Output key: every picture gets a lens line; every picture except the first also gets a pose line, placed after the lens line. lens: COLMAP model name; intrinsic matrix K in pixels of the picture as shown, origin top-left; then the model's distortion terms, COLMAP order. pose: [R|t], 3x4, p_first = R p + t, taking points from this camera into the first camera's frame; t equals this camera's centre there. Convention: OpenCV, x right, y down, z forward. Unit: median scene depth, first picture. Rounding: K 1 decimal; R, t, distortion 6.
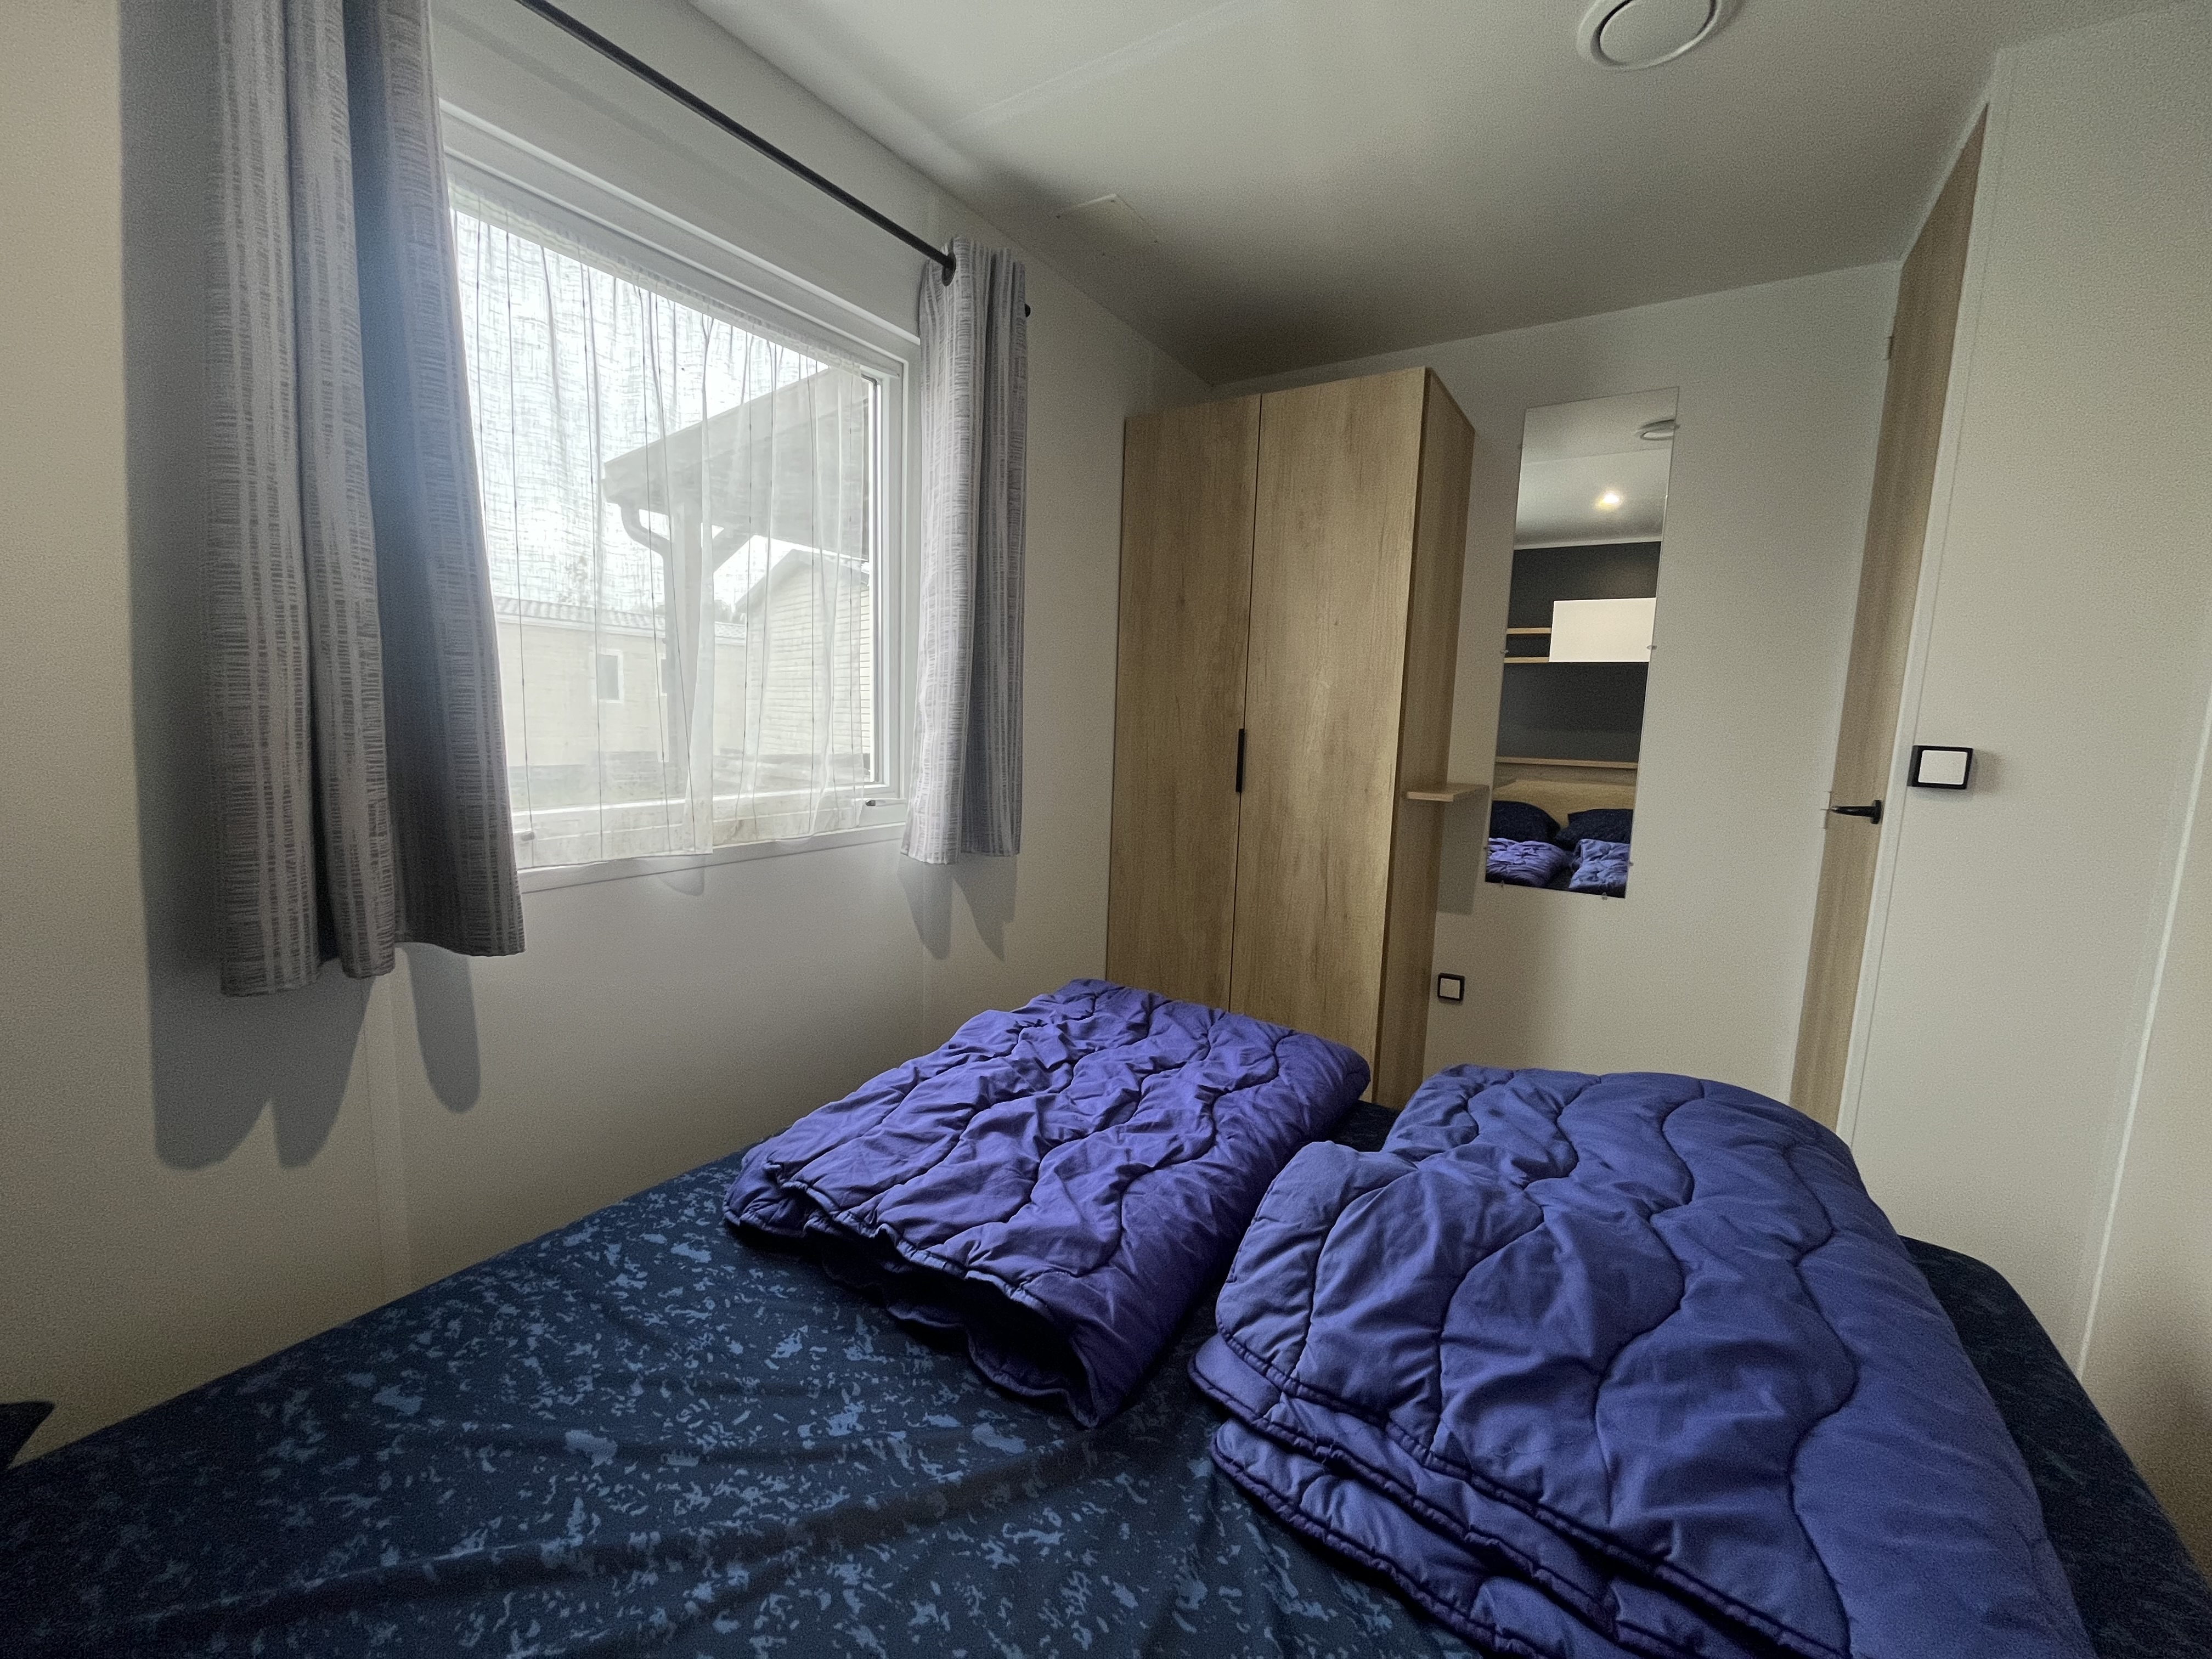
lens RADIAL K [[890.9, 0, 1097.1], [0, 890.9, 826.3], [0, 0, 1]] dist [-0.002242, -0.000377]
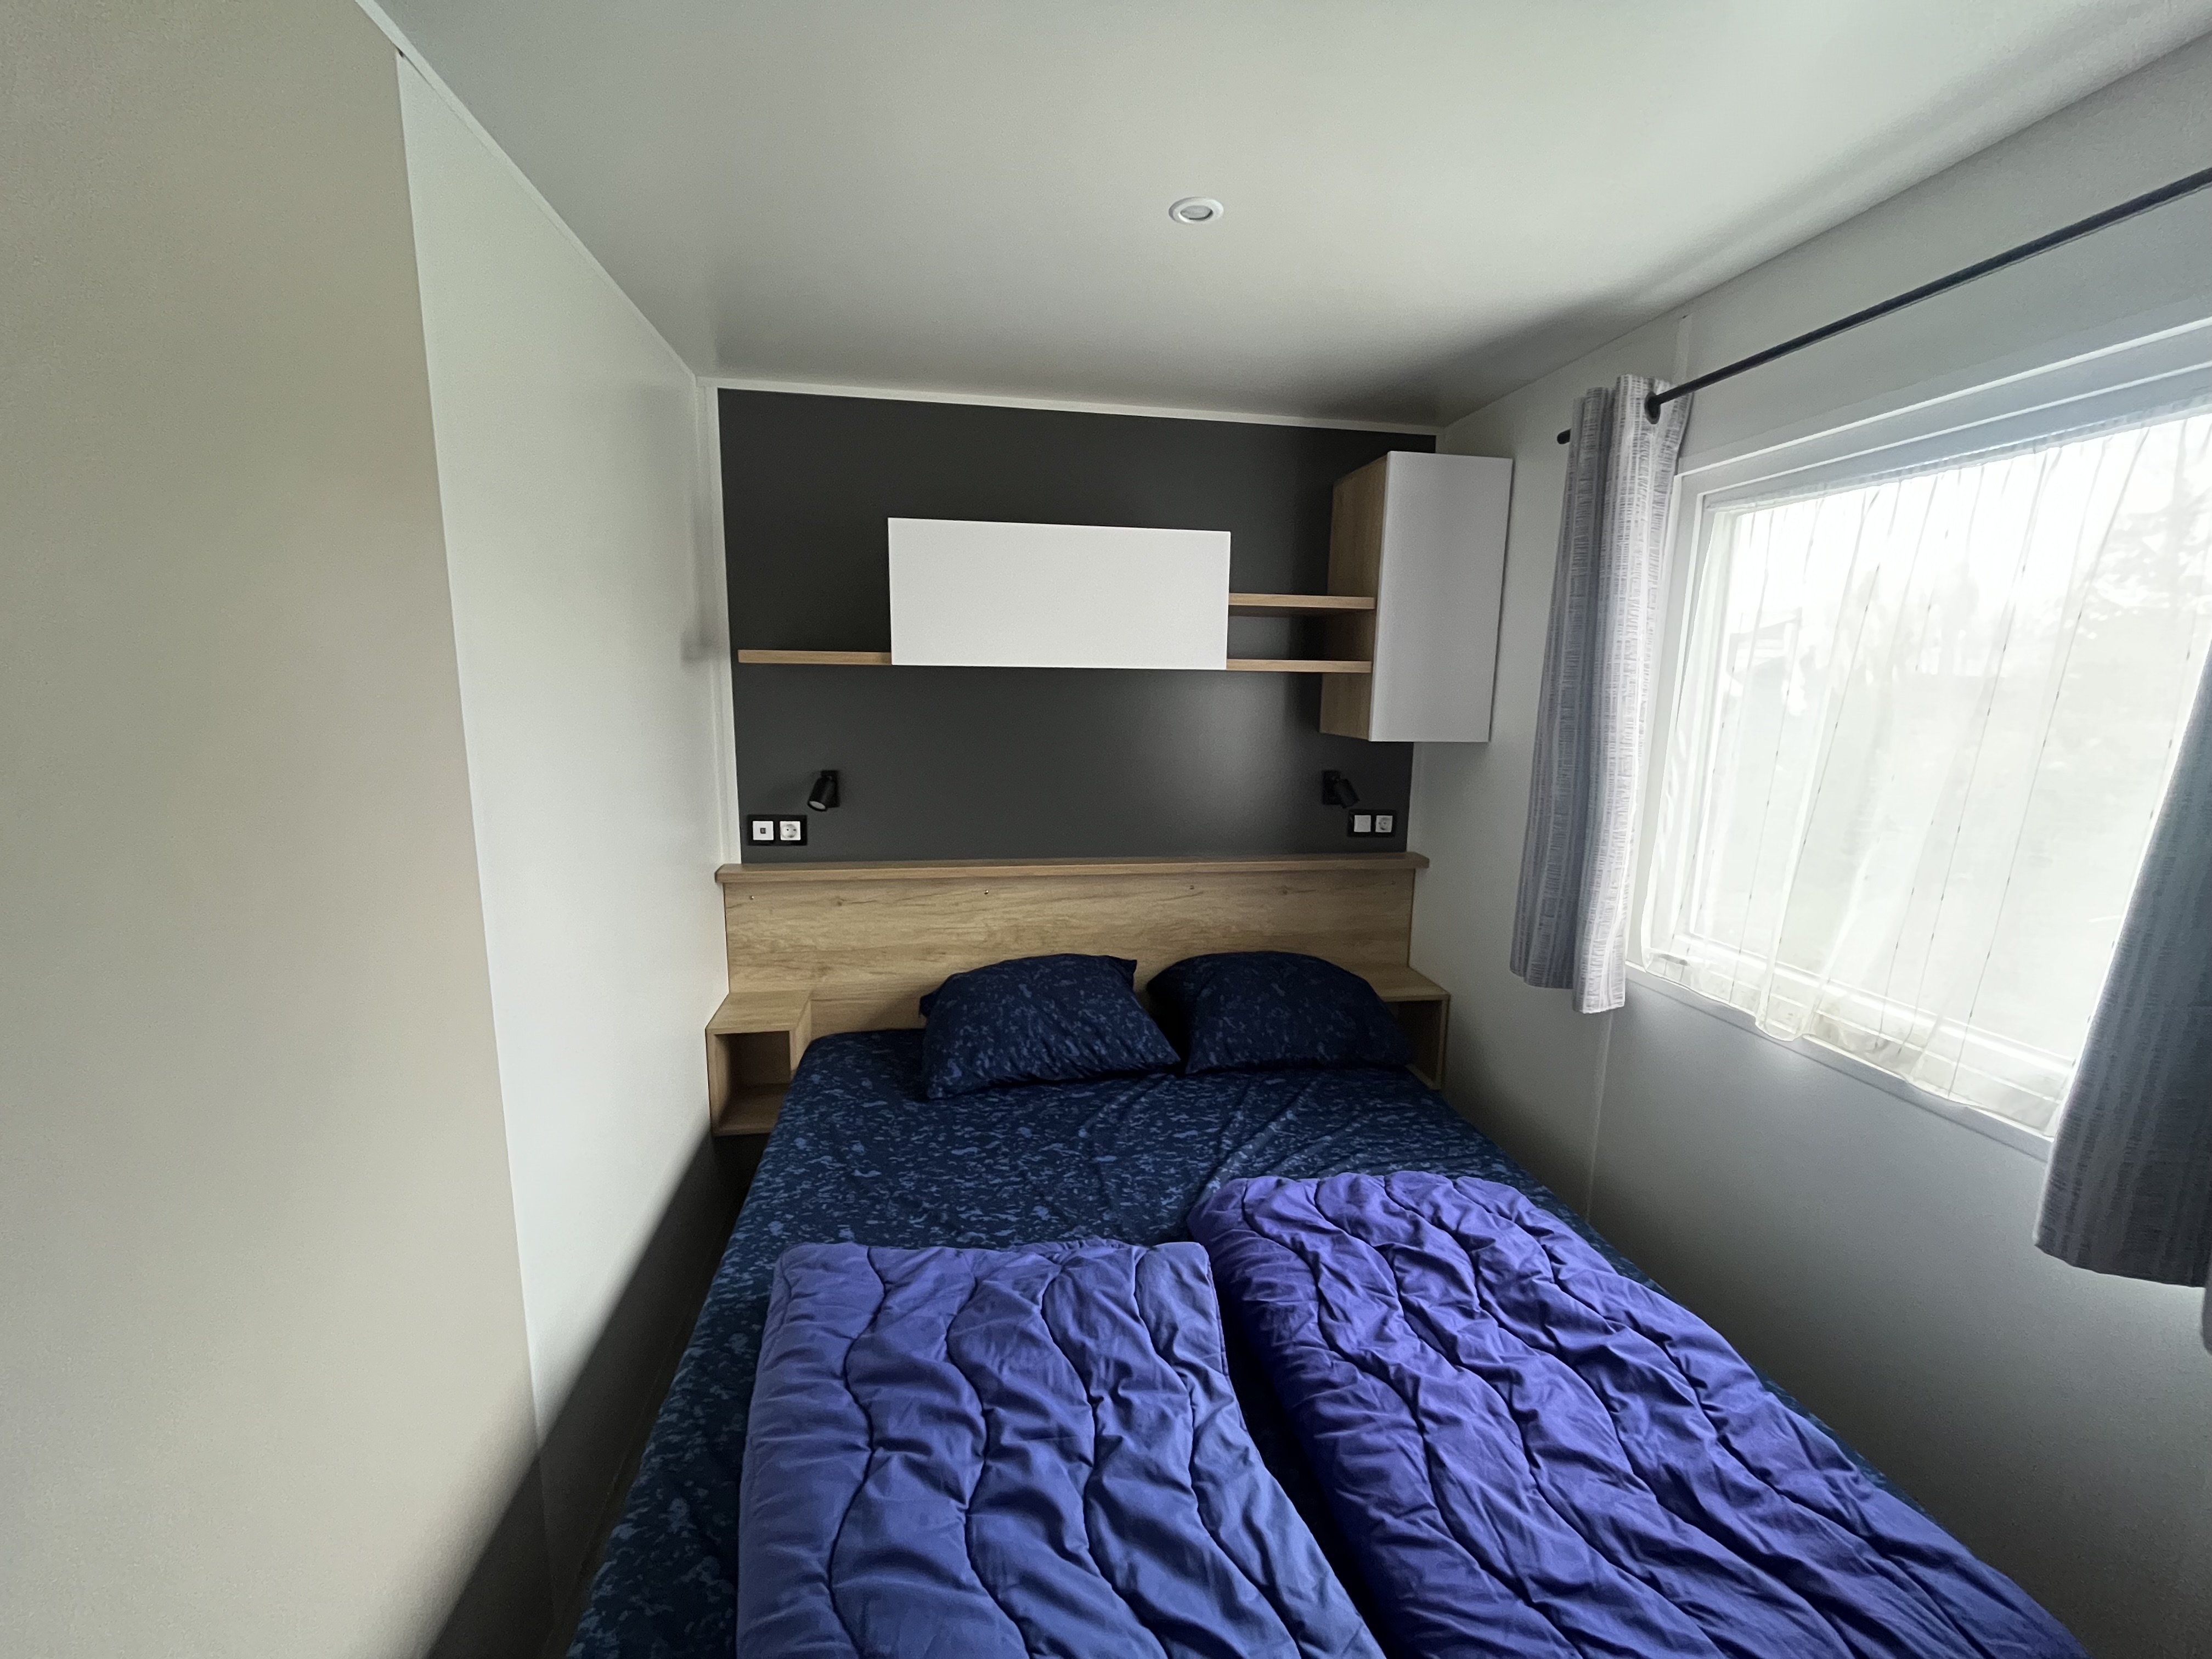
lens RADIAL K [[890.9, 0, 1097.1], [0, 890.9, 826.3], [0, 0, 1]] dist [-0.002242, -0.000377]
pose [[-0.728845, 0.074891, -0.680571, 1.002608], [-0.128359, 0.961430, 0.243261, -0.437348], [0.672540, 0.264657, -0.691120, 1.416241]]
